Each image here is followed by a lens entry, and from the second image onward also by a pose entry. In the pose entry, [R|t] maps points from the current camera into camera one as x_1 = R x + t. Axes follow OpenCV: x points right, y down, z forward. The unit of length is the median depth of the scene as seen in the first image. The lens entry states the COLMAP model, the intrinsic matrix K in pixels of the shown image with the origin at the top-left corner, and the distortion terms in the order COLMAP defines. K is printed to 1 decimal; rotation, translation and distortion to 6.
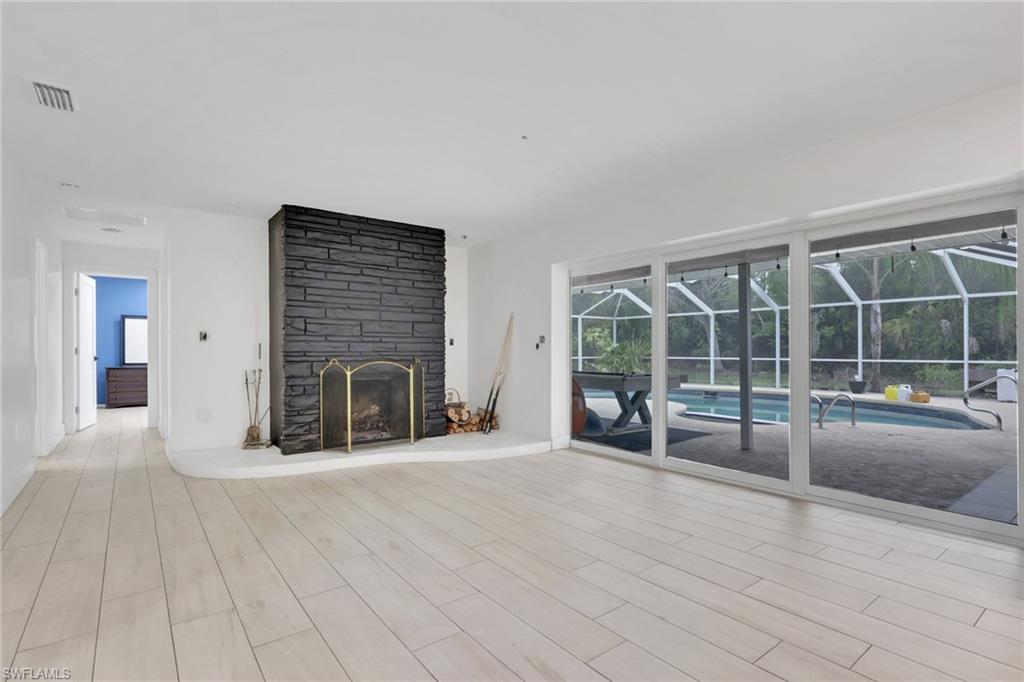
lens RADIAL K [[498.2, 0, 513.4], [0, 498.2, 349.7], [0, 0, 1]] dist [-0.009406, 0.000159]
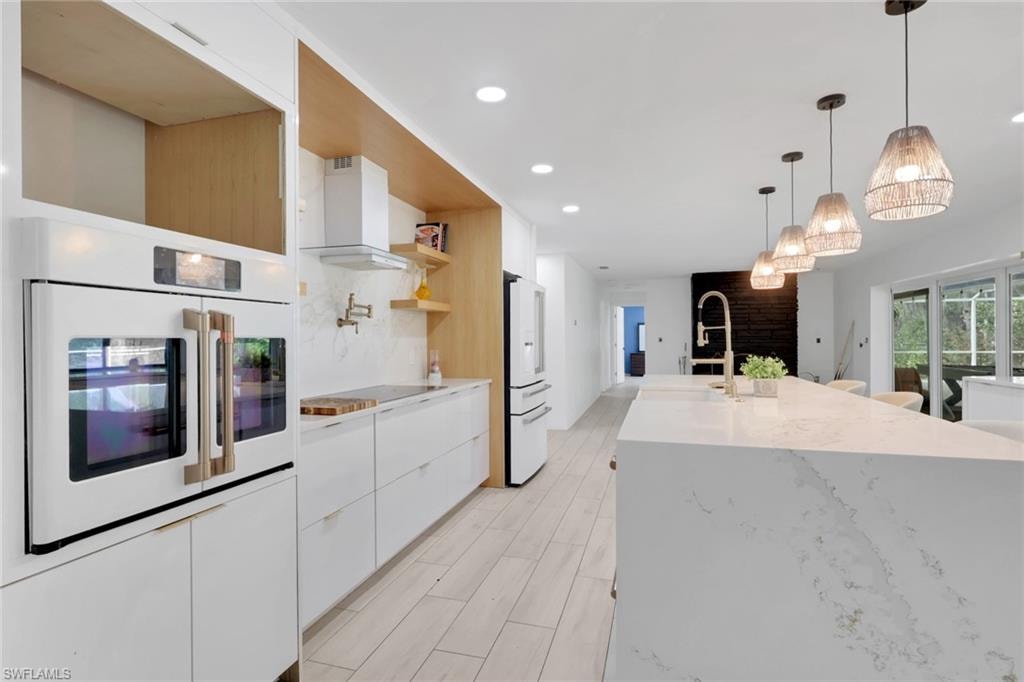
lens RADIAL K [[498.2, 0, 506.3], [0, 498.2, 336.3], [0, 0, 1]] dist [-0.009406, 0.000159]
pose [[0.572843, -0.004991, -0.819650, 0.663755], [0.004594, 0.999985, -0.002879, -0.035575], [0.819652, -0.002116, 0.572858, -0.670575]]
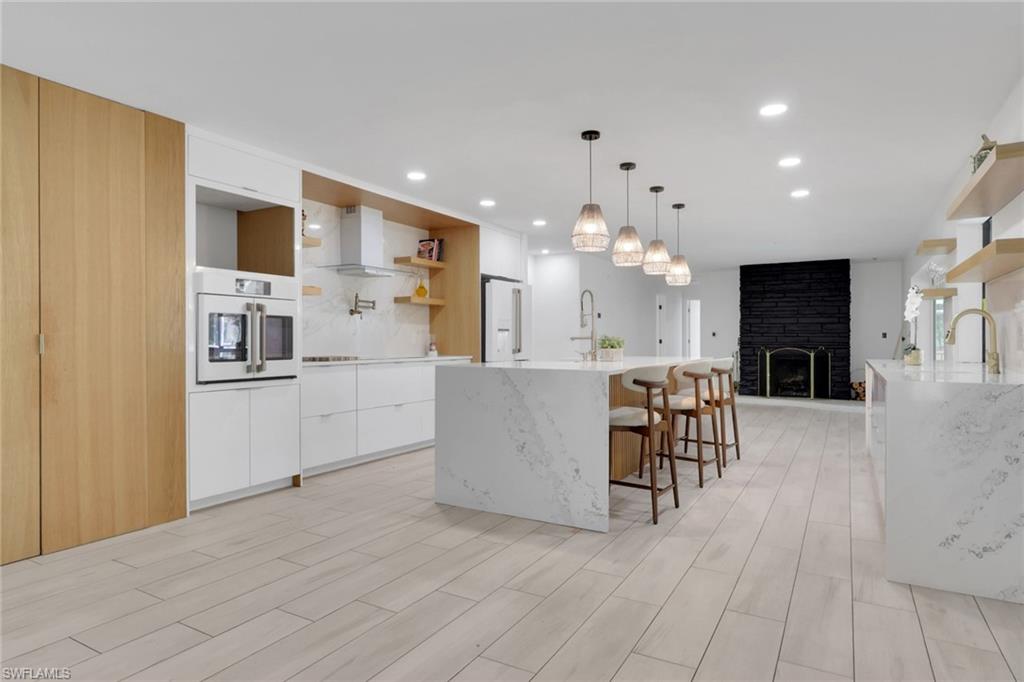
lens RADIAL K [[603.8, 0, 505.6], [0, 603.8, 337.5], [0, 0, 1]] dist [-0.004315, -0.001328]
pose [[0.365105, -0.003086, -0.930961, 1.245725], [-0.002397, 0.999988, -0.004255, -0.001388], [0.930963, 0.003785, 0.365094, -0.630760]]
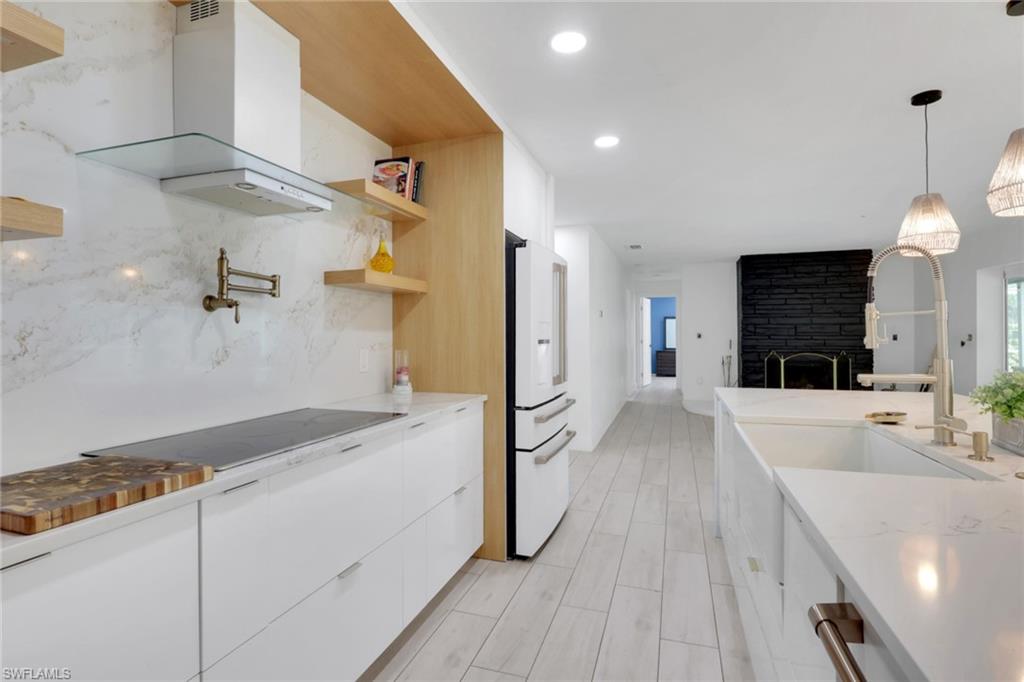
lens RADIAL K [[498.2, 0, 506.3], [0, 498.2, 328.7], [0, 0, 1]] dist [-0.009406, 0.000159]
pose [[0.550926, -0.007921, -0.834516, 0.431287], [0.001124, 0.999961, -0.008749, -0.034138], [0.834553, 0.003882, 0.550914, -0.494947]]
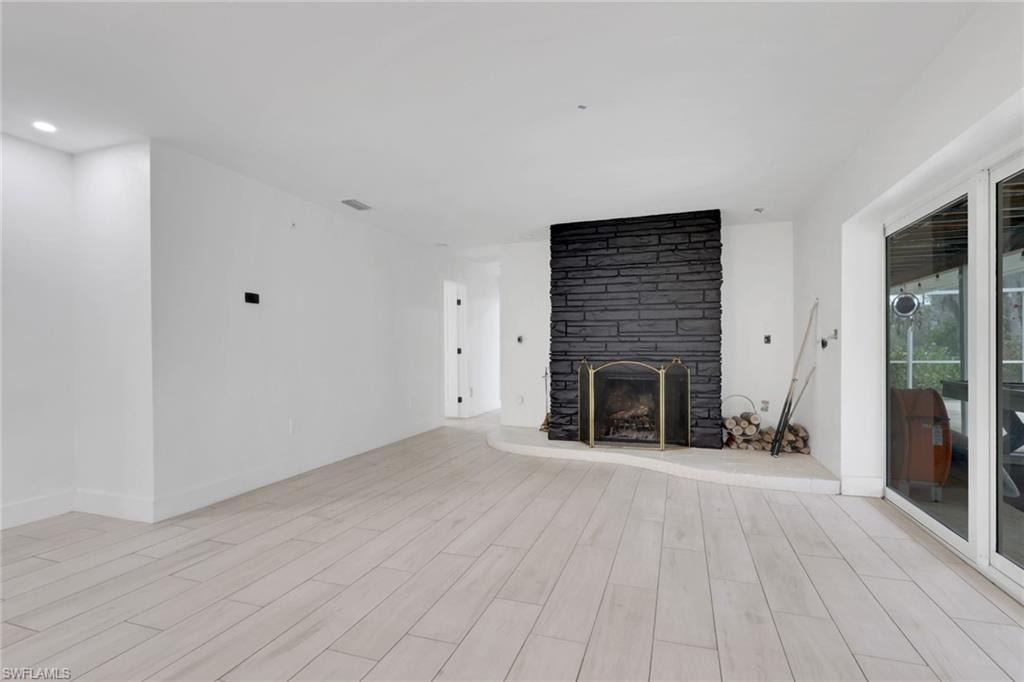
lens RADIAL K [[498.2, 0, 515.8], [0, 498.2, 349.6], [0, 0, 1]] dist [-0.009406, 0.000159]
pose [[0.549133, -0.002044, -0.835733, 0.423556], [0.003421, 0.999994, -0.000198, -0.000165], [0.835728, -0.002751, 0.549137, 0.258961]]
